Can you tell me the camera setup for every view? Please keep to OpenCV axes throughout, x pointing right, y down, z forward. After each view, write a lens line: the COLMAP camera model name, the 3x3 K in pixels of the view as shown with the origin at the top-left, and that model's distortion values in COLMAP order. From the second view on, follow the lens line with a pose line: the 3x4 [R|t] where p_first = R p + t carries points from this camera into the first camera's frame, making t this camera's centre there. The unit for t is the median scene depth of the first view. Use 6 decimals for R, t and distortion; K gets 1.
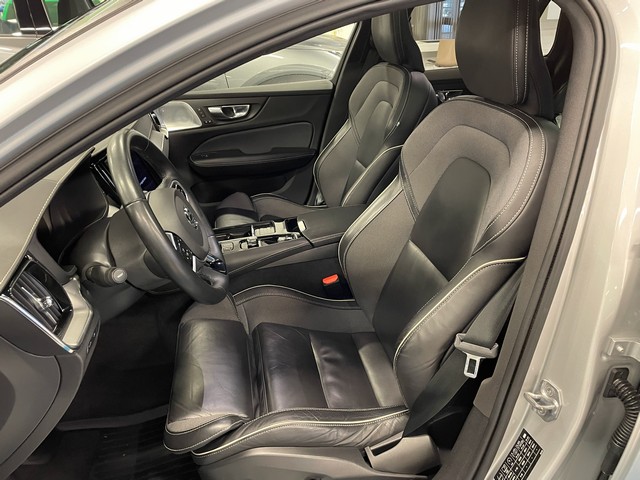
lens RADIAL K [[491.2, 0, 320.0], [0, 491.2, 240.0], [0, 0, 1]] dist [0.006595, -0.052508]
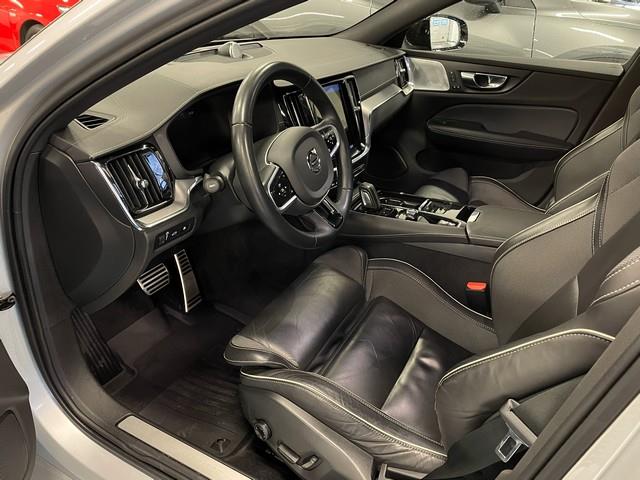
lens RADIAL K [[491.2, 0, 320.0], [0, 491.2, 240.0], [0, 0, 1]] dist [0.006595, -0.052508]
pose [[0.749576, 0.347786, -0.563188, 0.204828], [-0.318036, 0.935428, 0.154365, -0.029753], [0.580507, 0.063406, 0.811782, 0.108687]]
